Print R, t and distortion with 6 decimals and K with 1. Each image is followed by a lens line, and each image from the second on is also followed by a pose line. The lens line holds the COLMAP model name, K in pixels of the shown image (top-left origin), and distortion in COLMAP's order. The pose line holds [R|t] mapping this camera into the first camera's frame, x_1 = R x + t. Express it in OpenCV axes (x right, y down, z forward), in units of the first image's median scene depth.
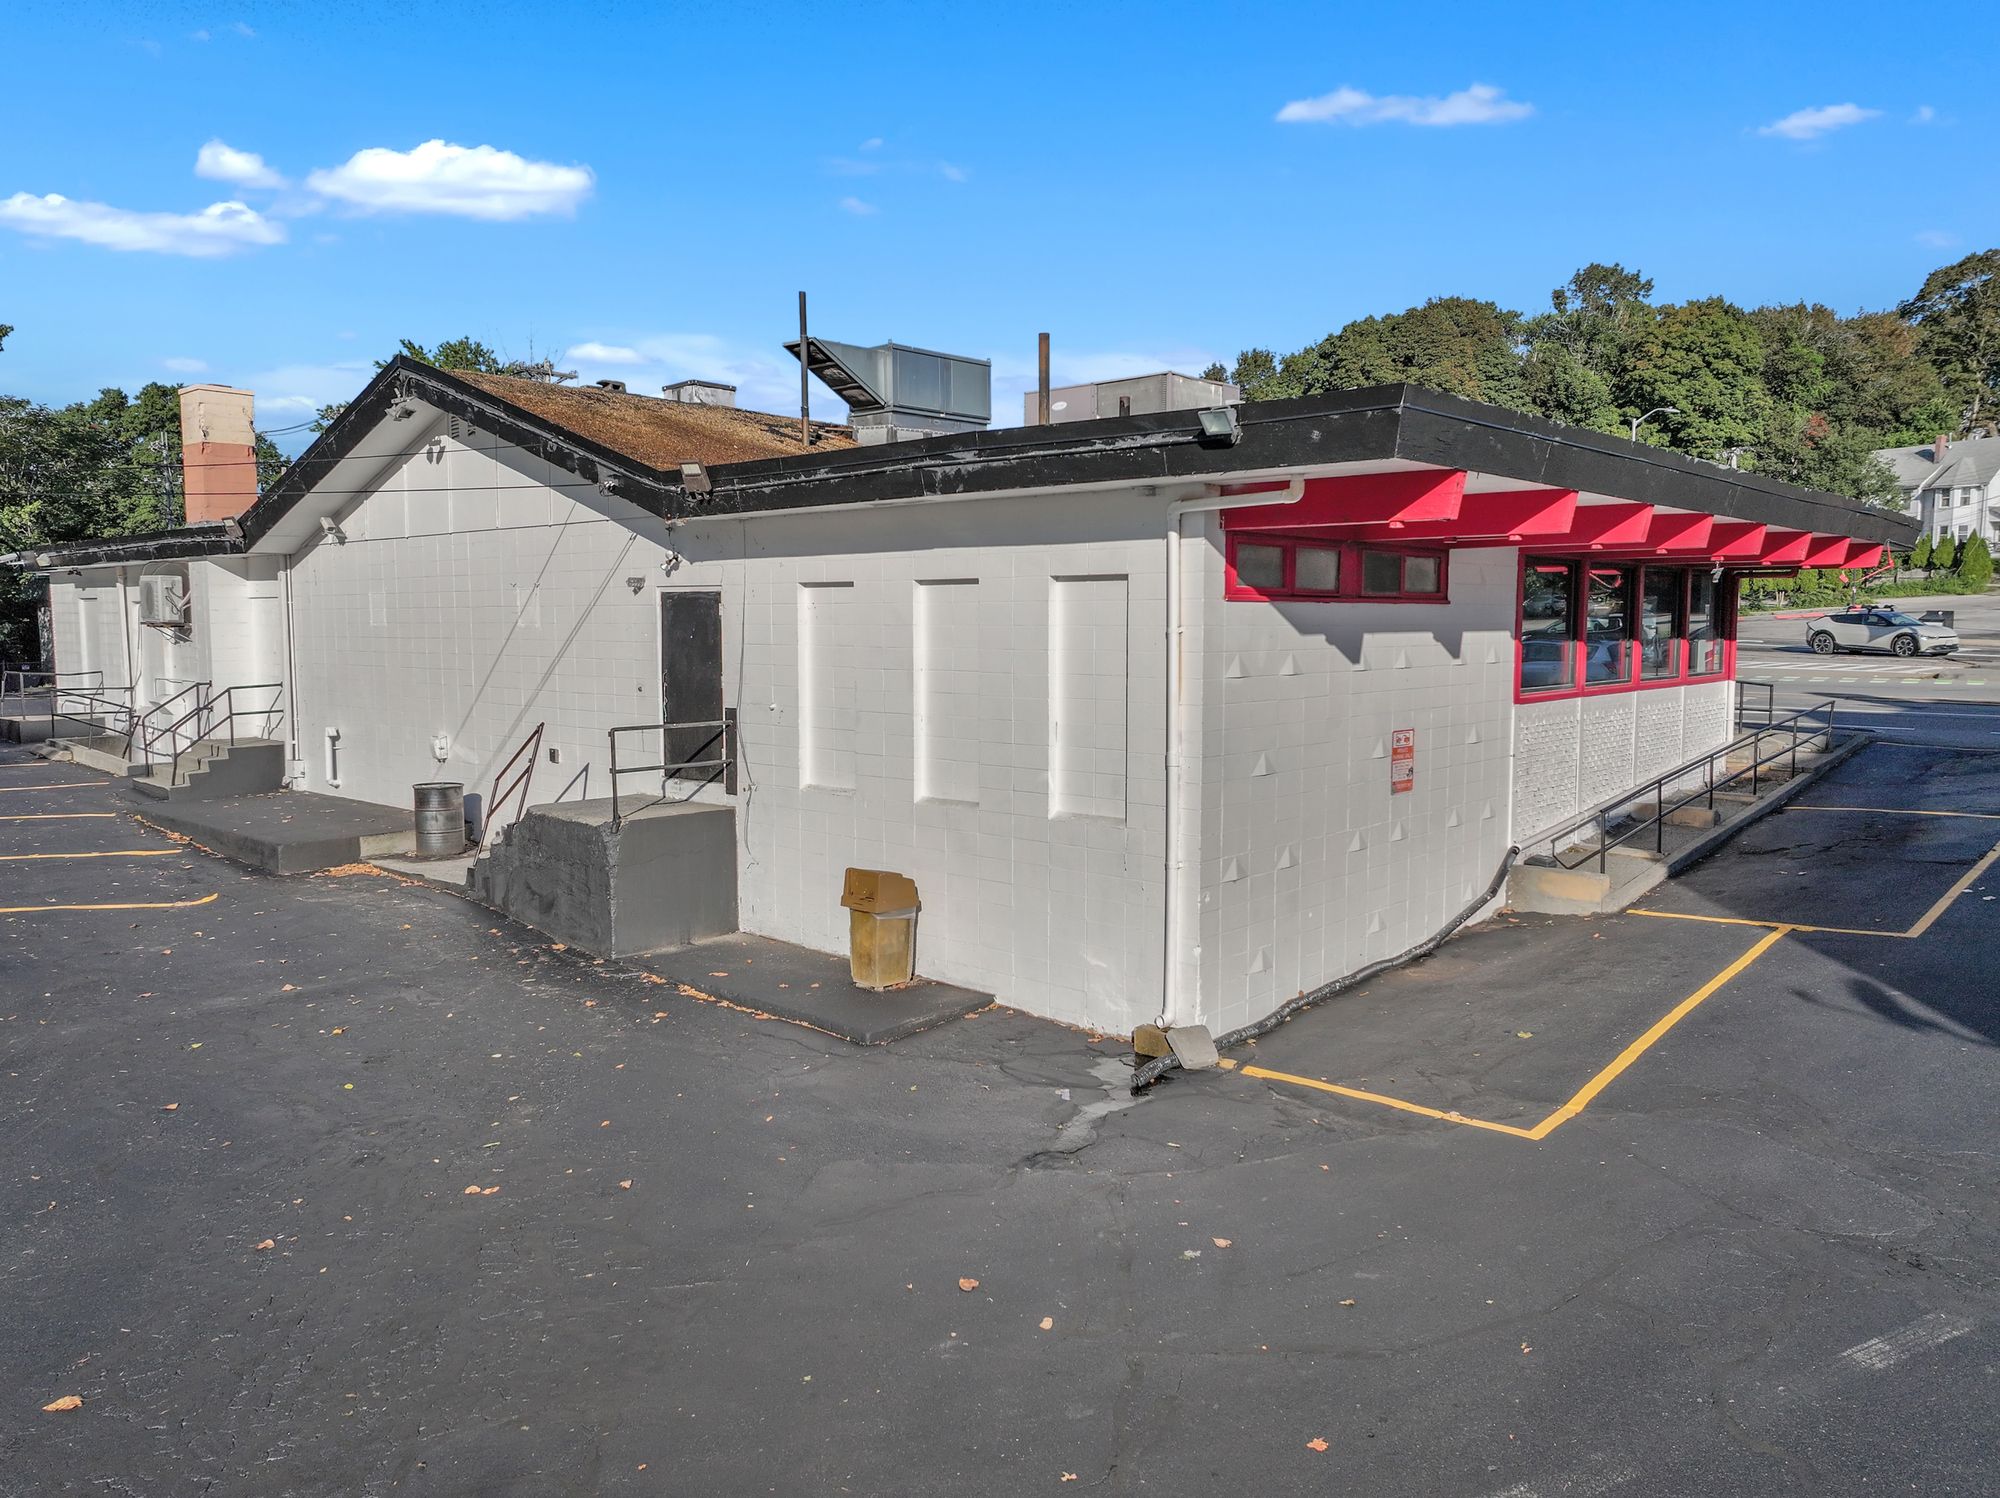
lens RADIAL K [[1425.5, 0, 998.1], [0, 1425.5, 742.3], [0, 0, 1]] dist [0.002463, 0.013924]
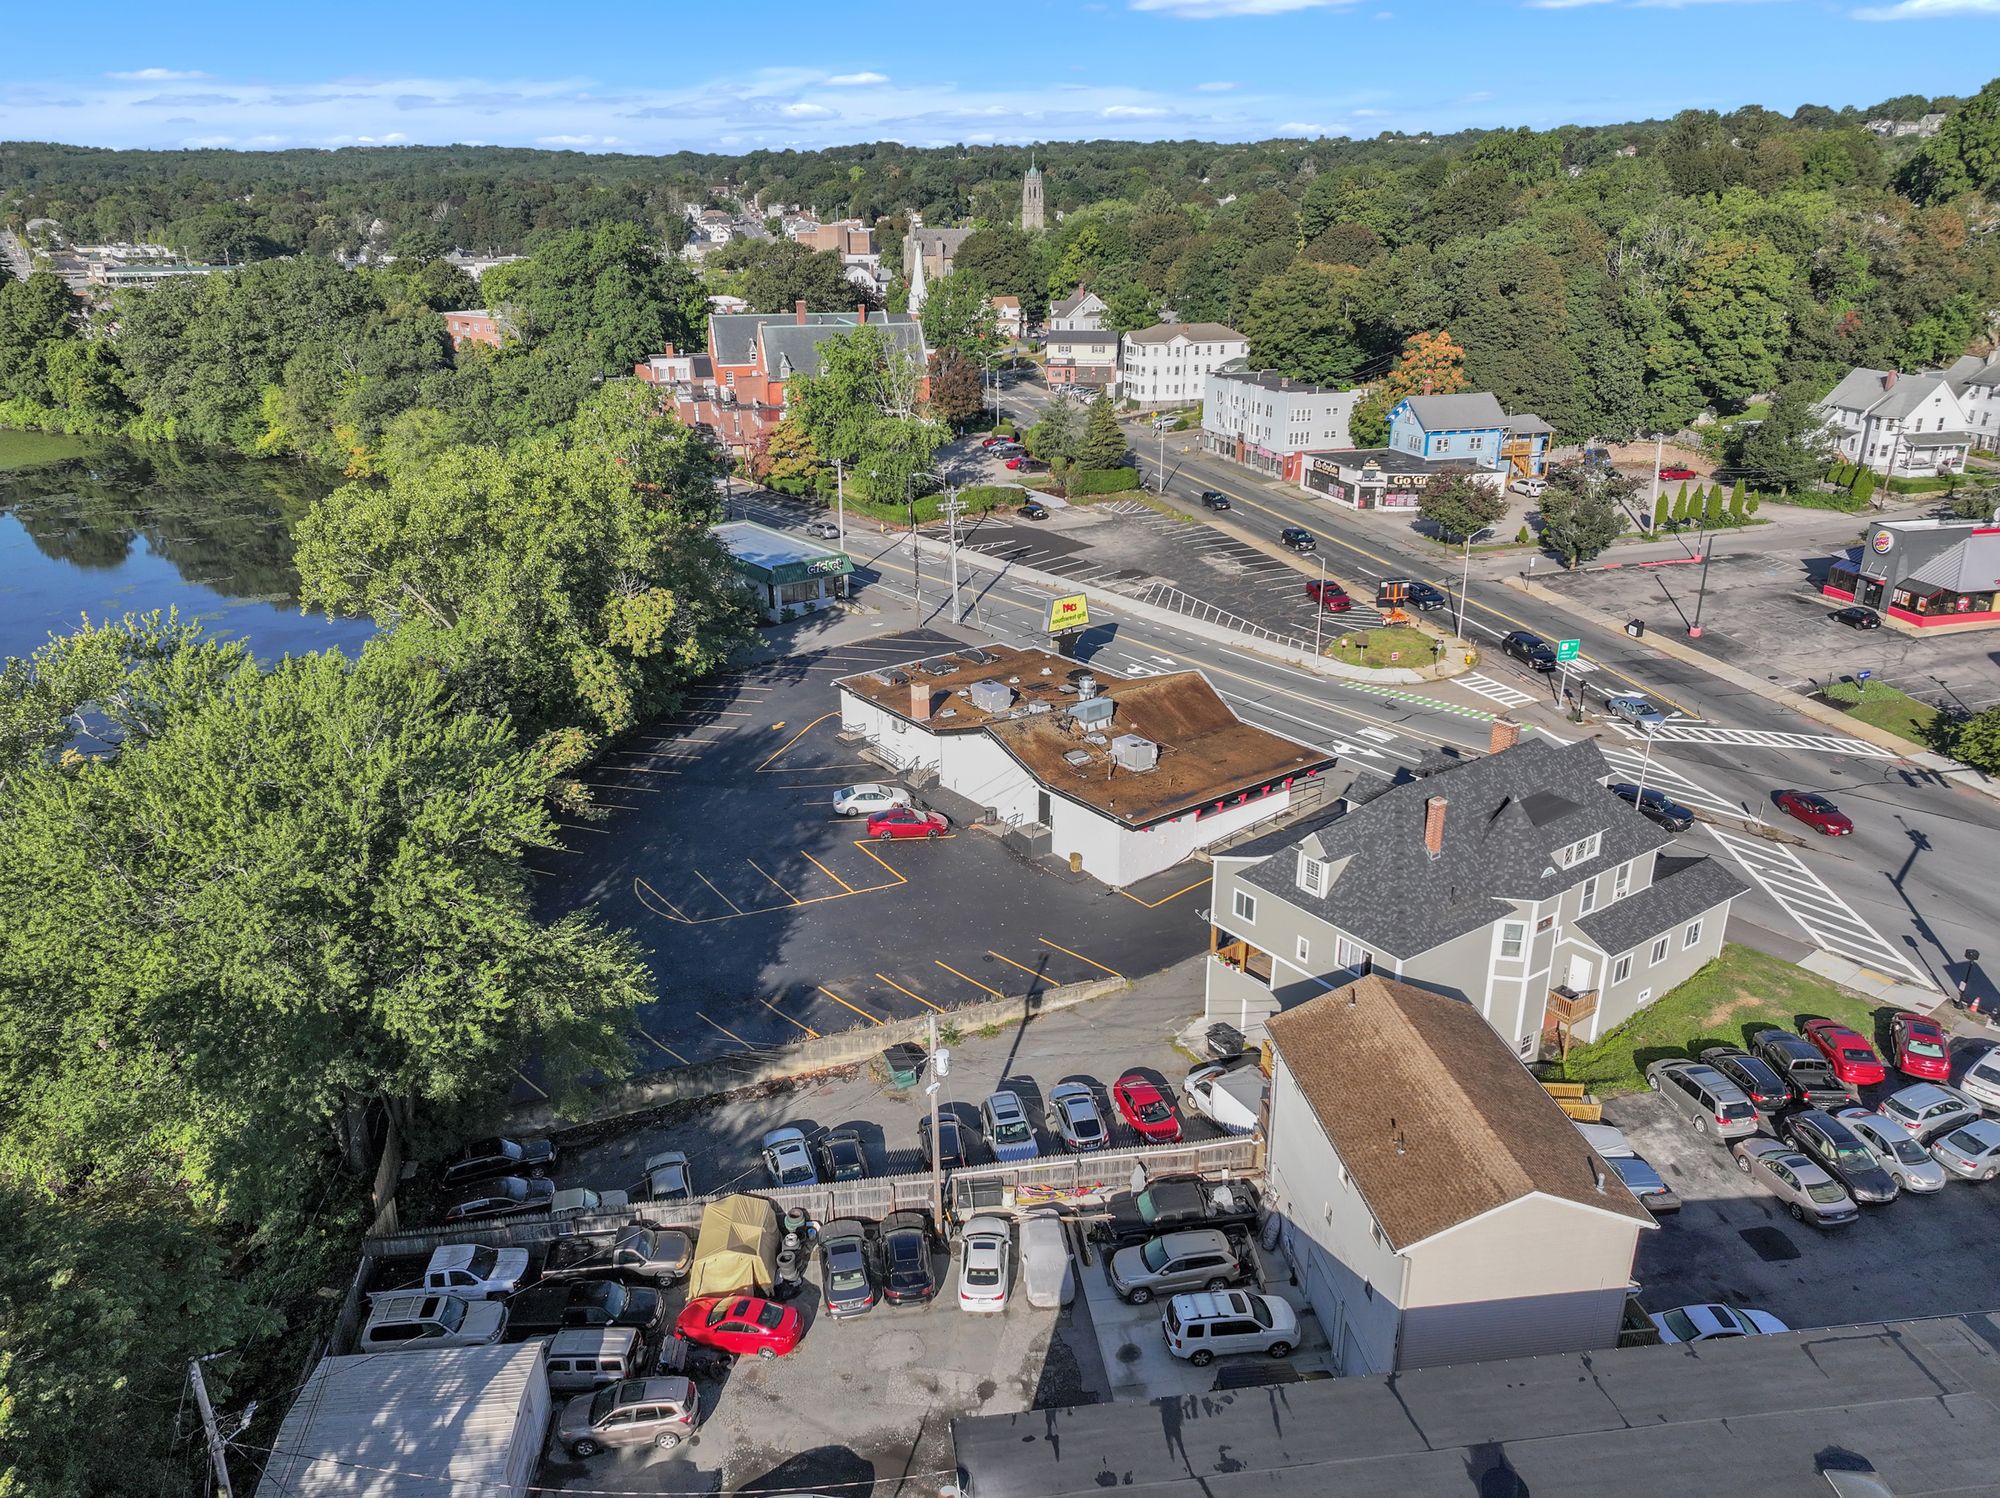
lens RADIAL K [[1425.5, 0, 998.1], [0, 1425.5, 742.3], [0, 0, 1]] dist [0.002463, 0.013924]
pose [[0.983246, 0.061102, -0.171737, 0.073972], [-0.011763, 0.961451, 0.274724, -0.246987], [0.181903, -0.268101, 0.946062, -0.572415]]
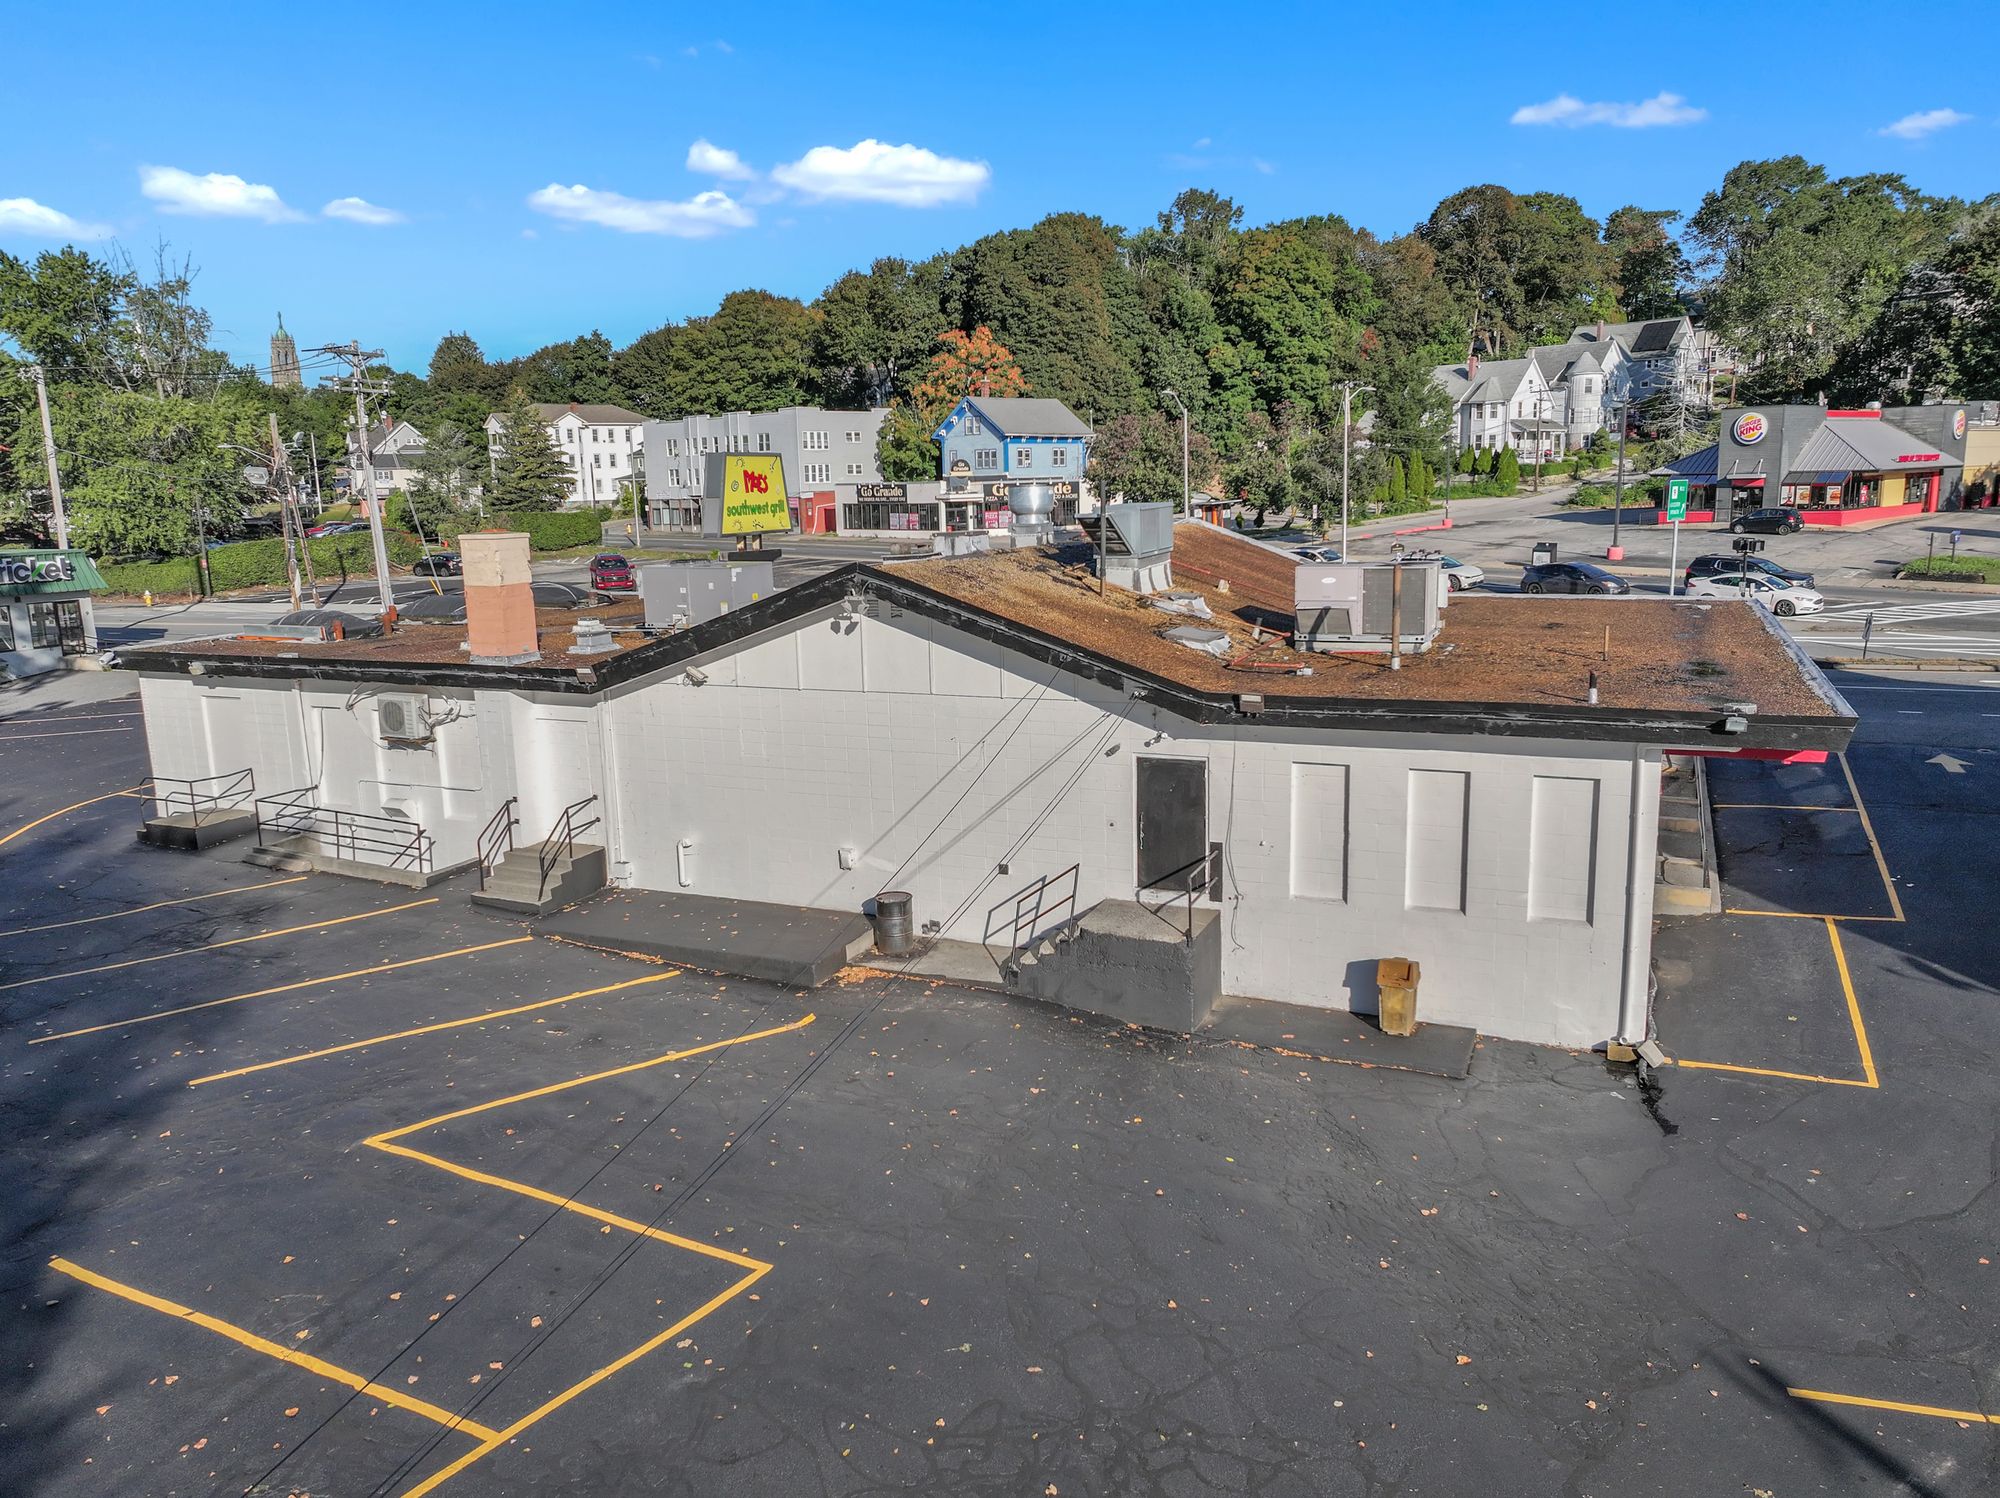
lens RADIAL K [[1424.3, 0, 1000.0], [0, 1424.3, 749.0], [0, 0, 1]] dist [0.008377, 0.005711]
pose [[0.949156, -0.081985, 0.303944, -0.109814], [0.051687, 0.992975, 0.106434, -0.037494], [-0.310535, -0.085313, 0.946726, -0.035720]]
